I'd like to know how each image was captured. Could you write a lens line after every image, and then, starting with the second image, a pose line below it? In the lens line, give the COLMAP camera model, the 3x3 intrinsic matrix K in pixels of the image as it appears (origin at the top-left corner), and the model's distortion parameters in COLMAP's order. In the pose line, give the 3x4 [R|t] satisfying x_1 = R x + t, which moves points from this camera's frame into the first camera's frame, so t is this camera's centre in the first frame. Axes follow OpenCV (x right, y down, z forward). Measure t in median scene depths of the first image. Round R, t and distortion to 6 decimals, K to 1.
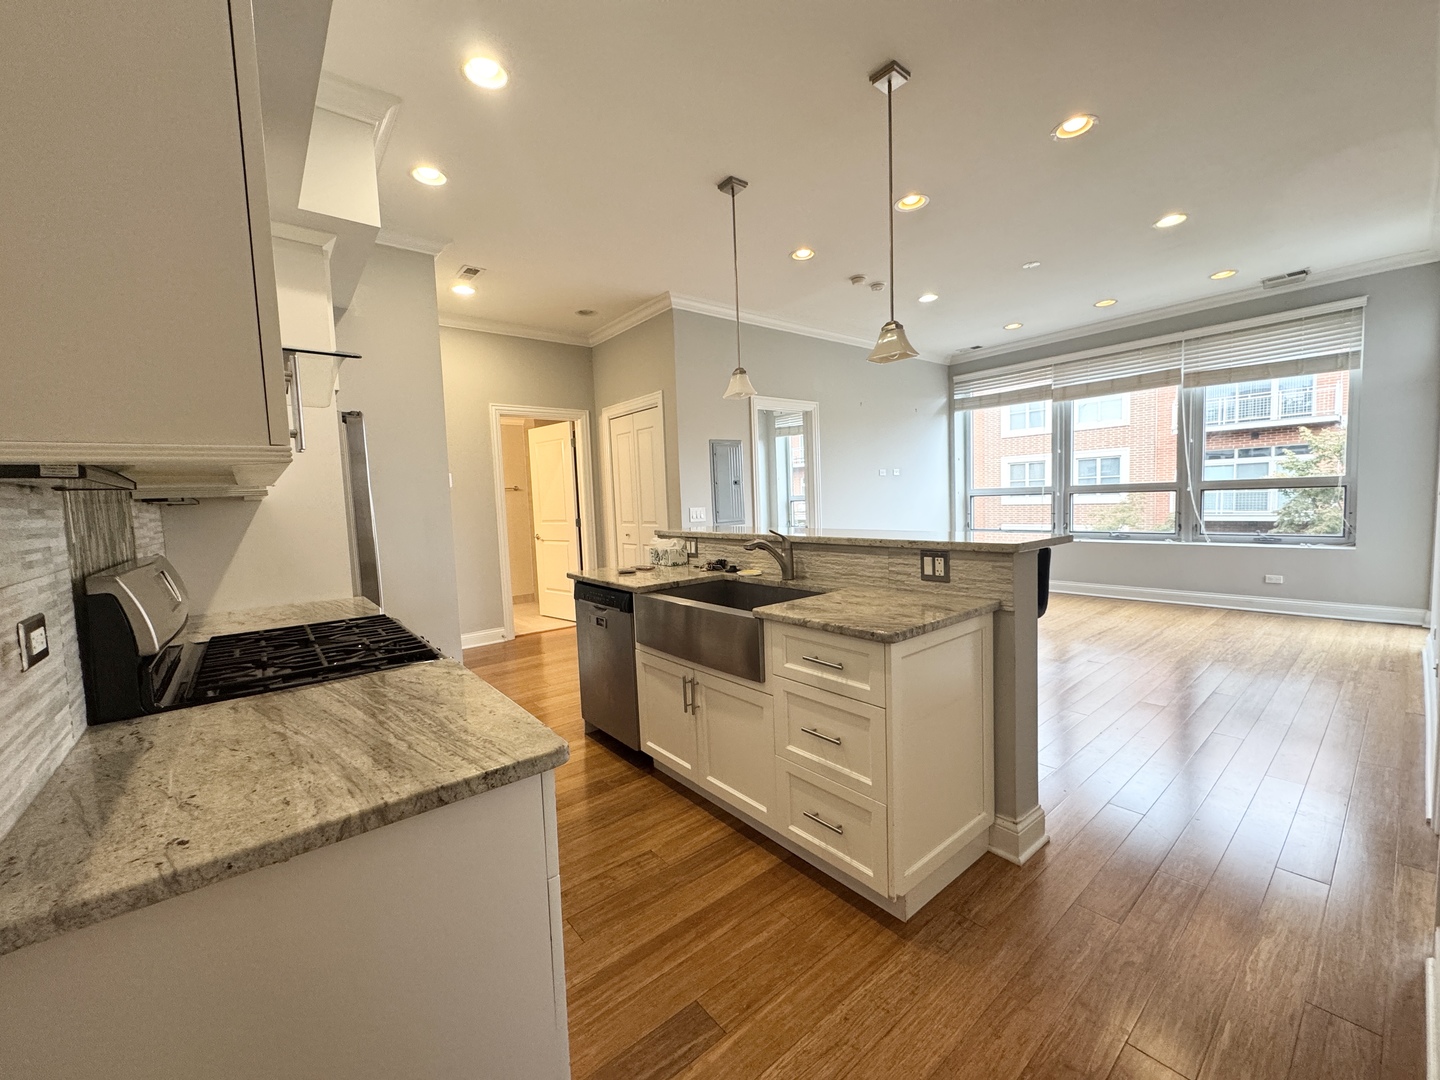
lens RADIAL K [[575.7, 0, 719.6], [0, 575.7, 541.2], [0, 0, 1]] dist [0.001157, -0.000900]
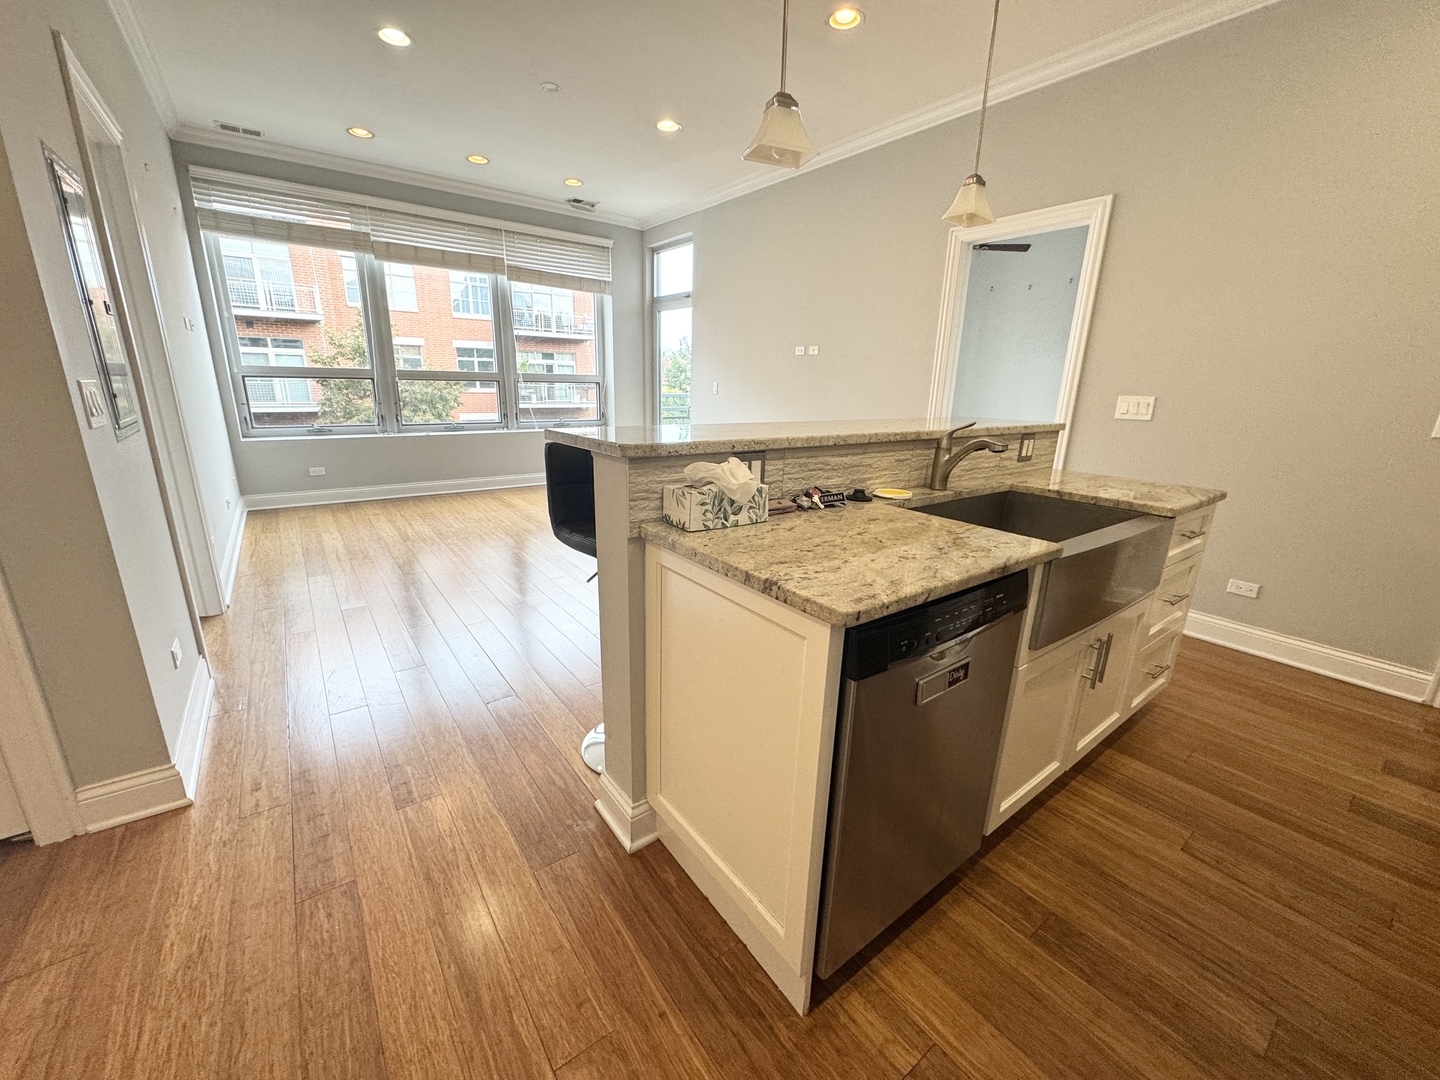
lens RADIAL K [[575.7, 0, 712.0], [0, 575.7, 538.9], [0, 0, 1]] dist [0.001157, -0.000900]
pose [[0.050381, -0.228591, 0.972218, -0.301492], [0.050533, 0.972791, 0.226107, -0.026105], [-0.997451, 0.037737, 0.060562, 0.591866]]
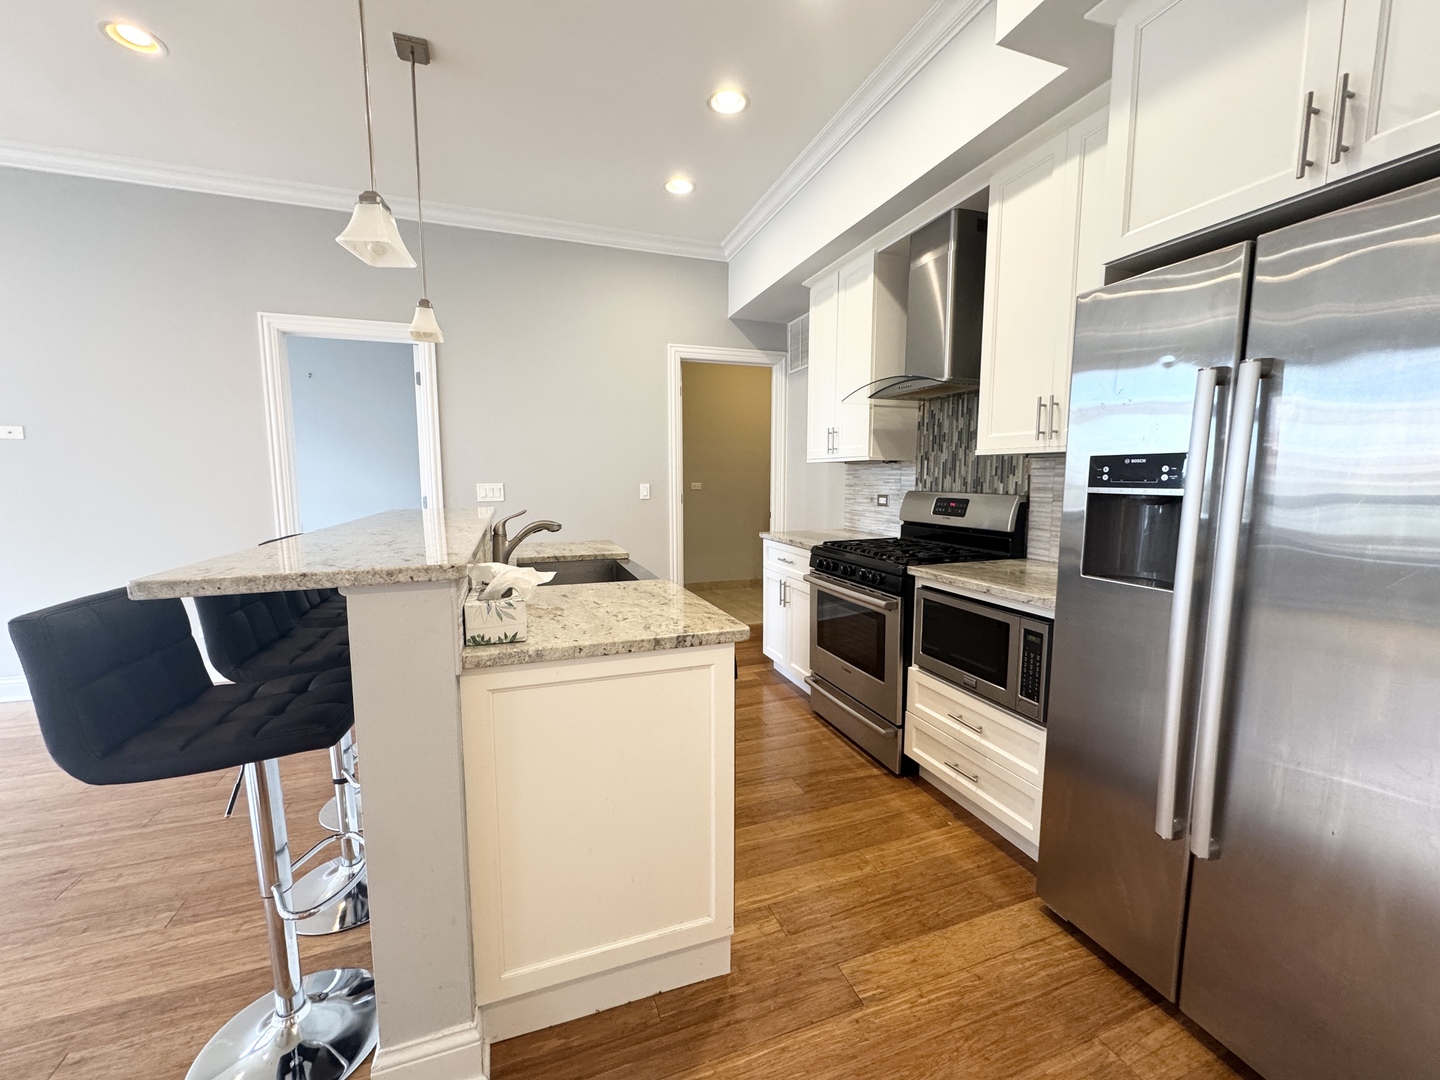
lens RADIAL K [[575.7, 0, 720.6], [0, 575.7, 534.5], [0, 0, 1]] dist [0.001157, -0.000900]
pose [[-0.940888, 0.003340, 0.338700, -0.222284], [0.061571, 0.984979, 0.161325, -0.048719], [-0.333074, 0.172643, -0.926961, 0.789640]]
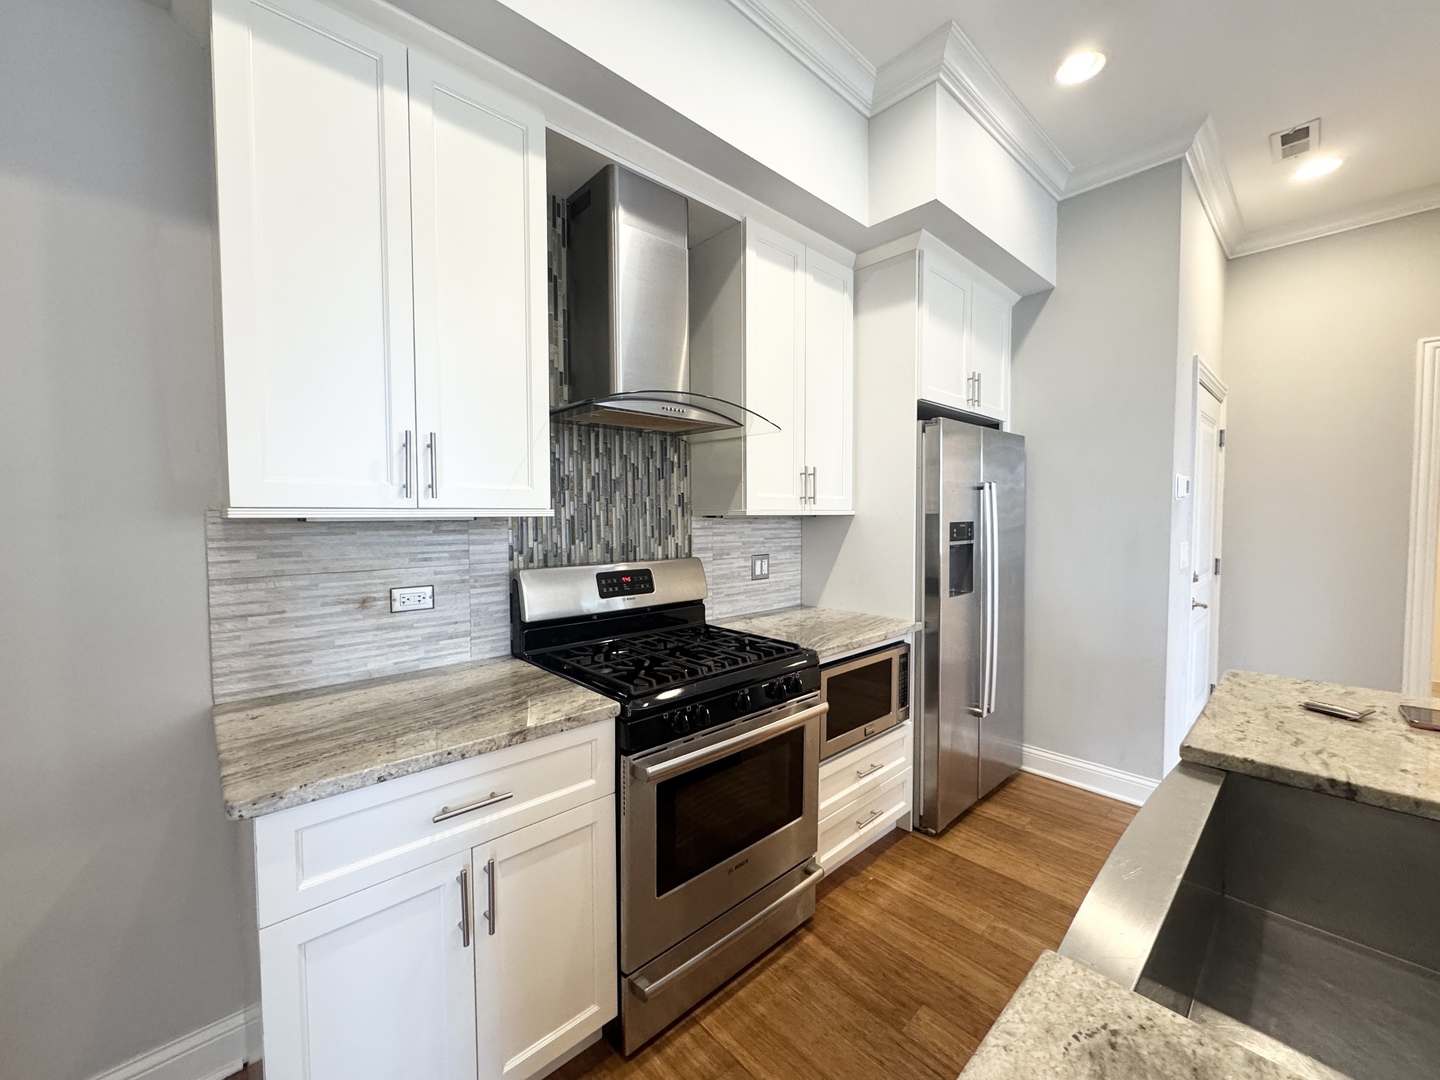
lens RADIAL K [[575.7, 0, 718.3], [0, 575.7, 537.3], [0, 0, 1]] dist [0.001157, -0.000900]
pose [[0.059756, 0.077557, -0.995195, 0.119110], [-0.075002, 0.994508, 0.073000, -0.038088], [0.995391, 0.070279, 0.065245, 0.284828]]
